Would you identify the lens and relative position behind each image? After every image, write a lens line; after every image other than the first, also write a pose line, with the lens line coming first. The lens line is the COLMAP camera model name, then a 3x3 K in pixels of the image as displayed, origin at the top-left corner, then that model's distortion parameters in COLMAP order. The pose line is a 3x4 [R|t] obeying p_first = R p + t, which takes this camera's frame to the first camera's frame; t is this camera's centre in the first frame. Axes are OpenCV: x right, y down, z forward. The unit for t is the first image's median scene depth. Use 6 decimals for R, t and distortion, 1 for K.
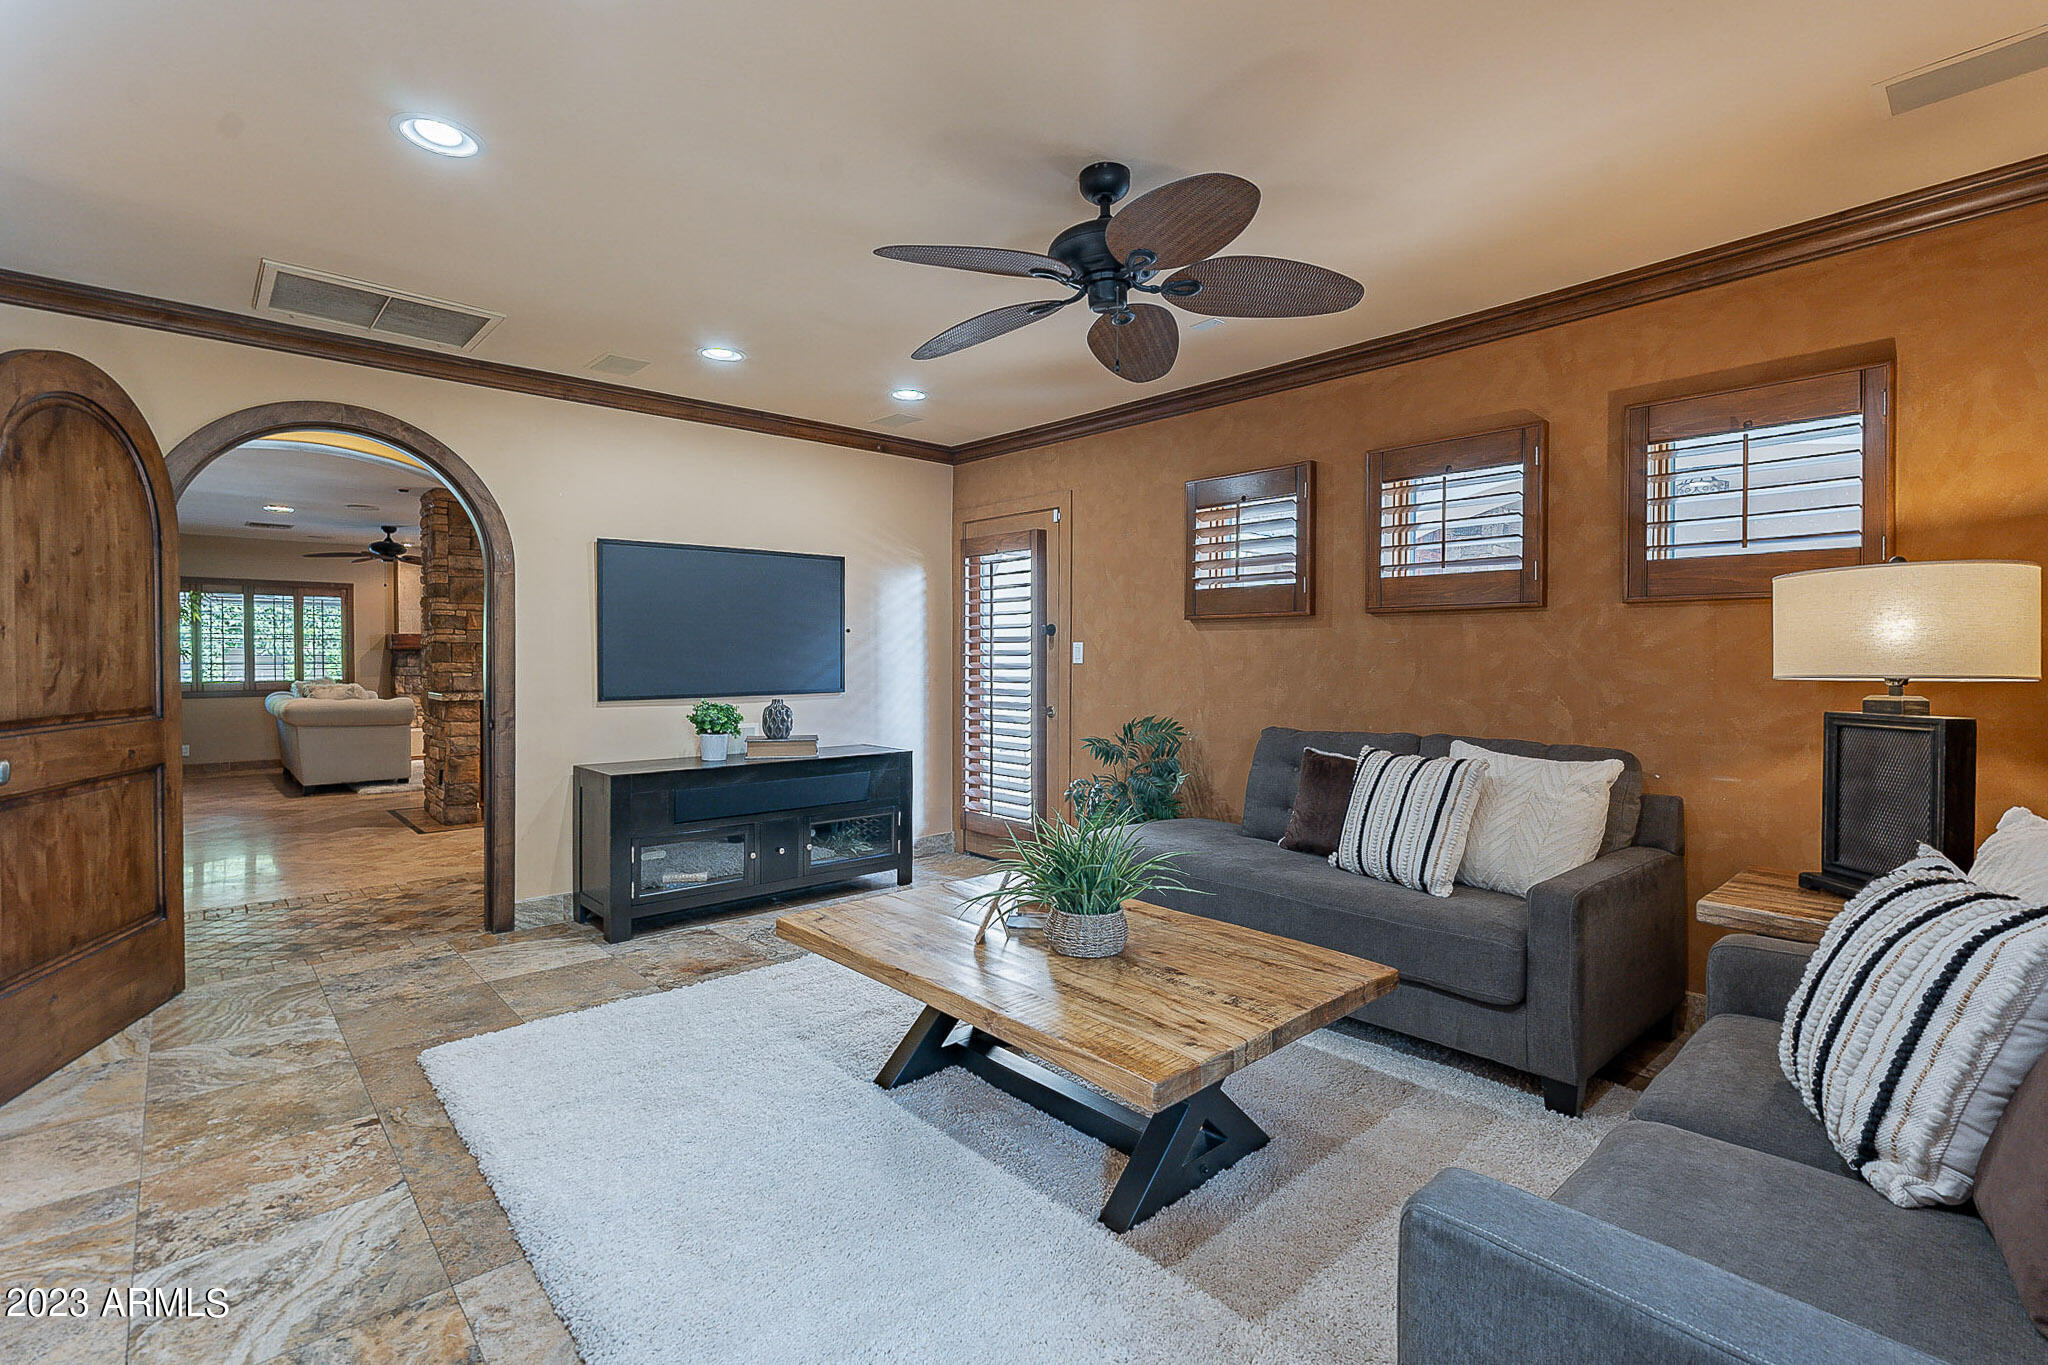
lens RADIAL K [[920.8, 0, 1024.5], [0, 920.8, 670.2], [0, 0, 1]] dist [-0.000962, -0.001080]
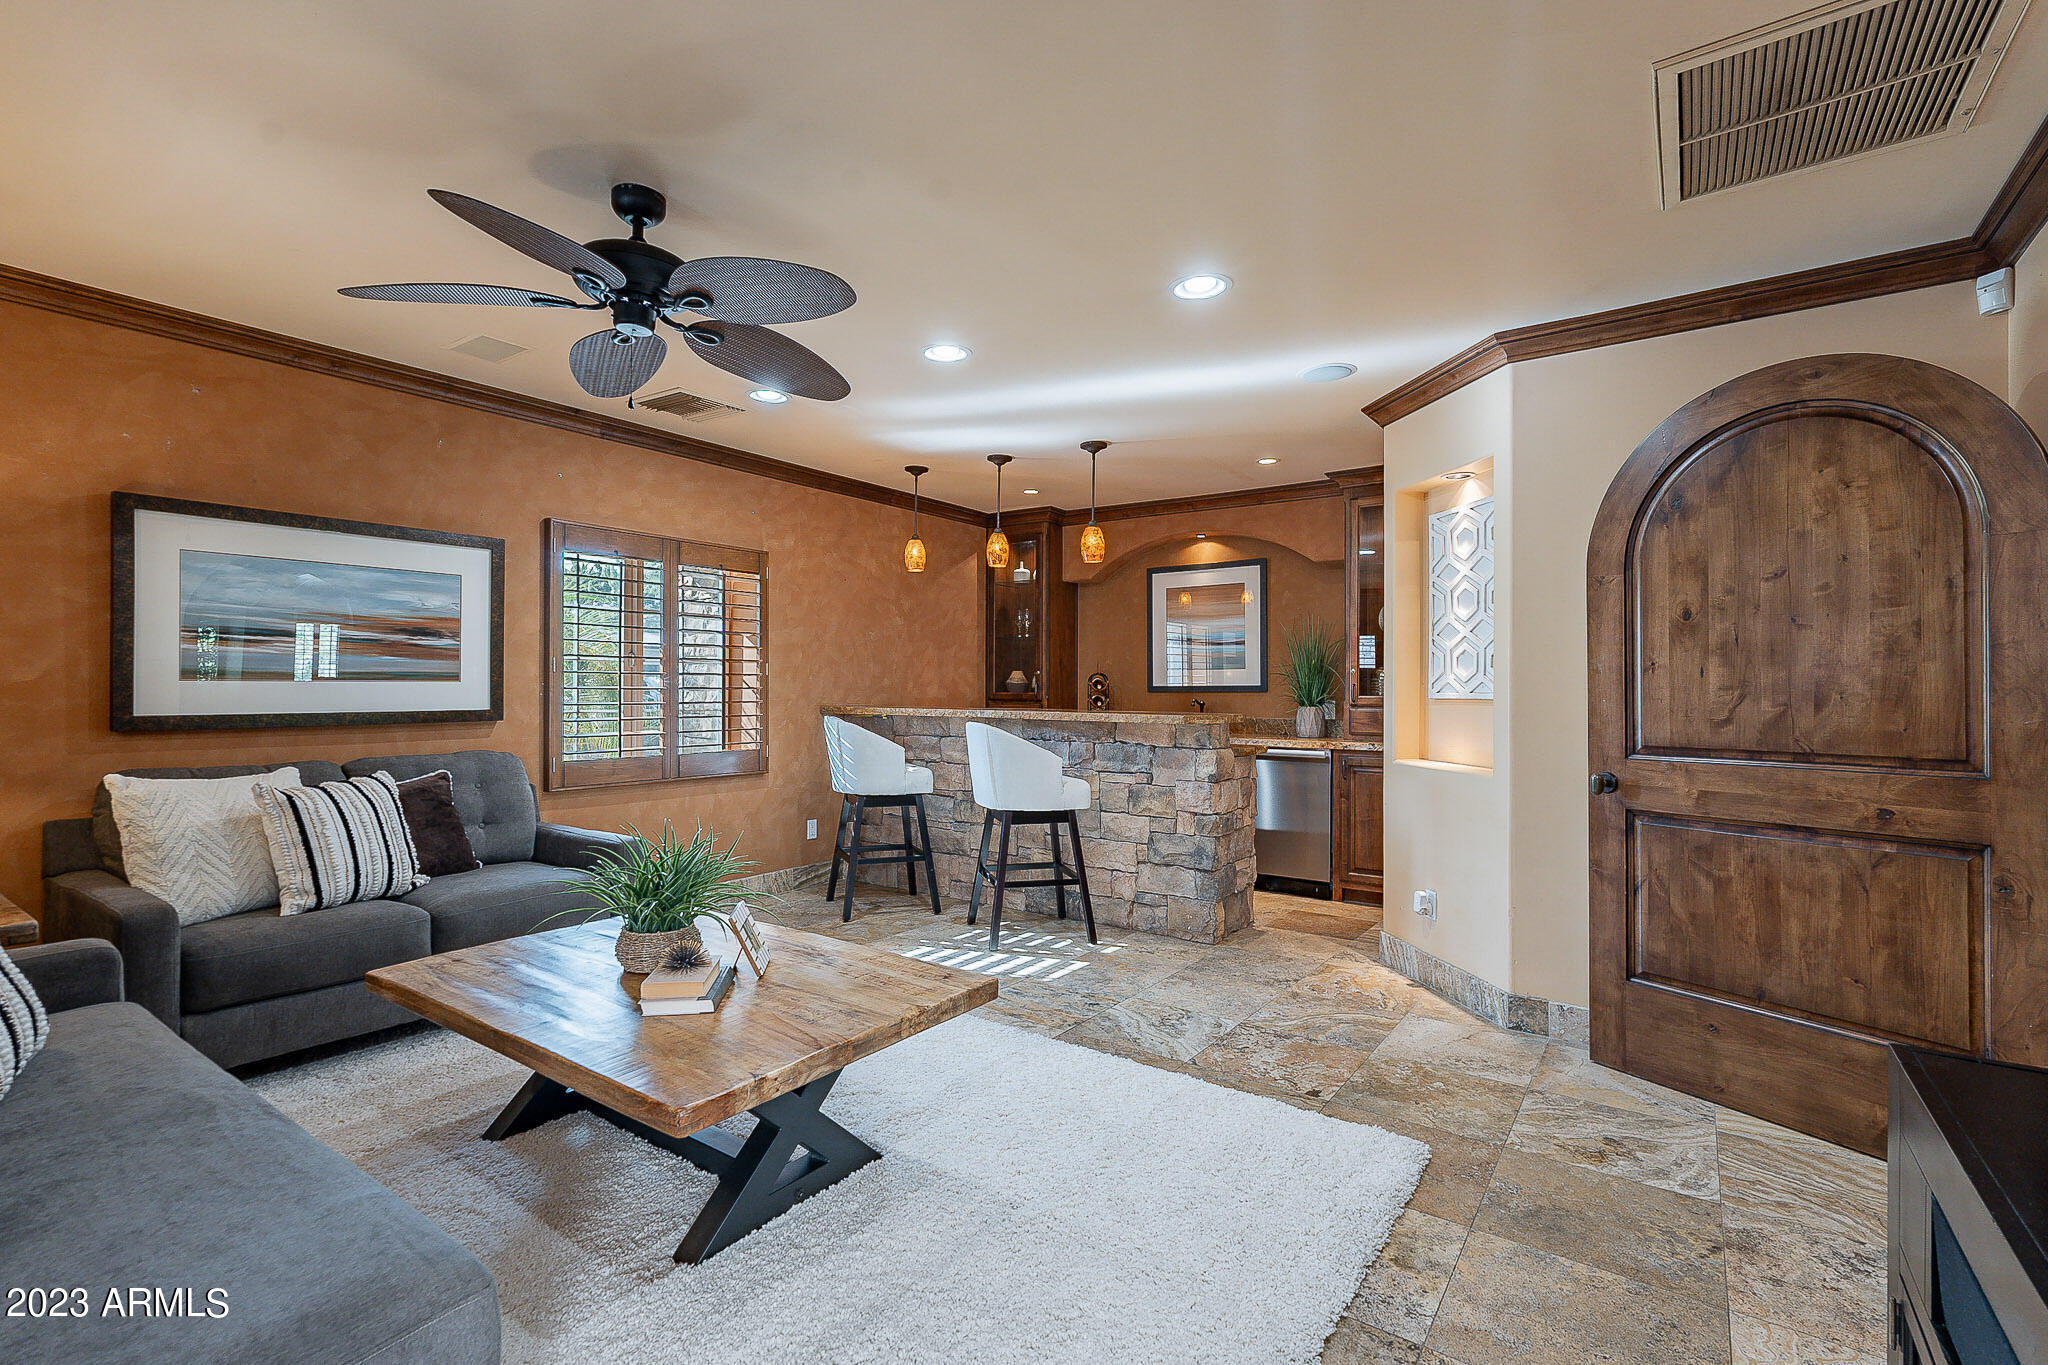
lens RADIAL K [[920.8, 0, 1007.8], [0, 920.8, 685.5], [0, 0, 1]] dist [-0.000962, -0.001080]
pose [[-0.983144, 0.004734, -0.182771, -0.111456], [0.002975, 0.999947, 0.009898, -0.031847], [0.182808, 0.009187, -0.983106, 1.863311]]
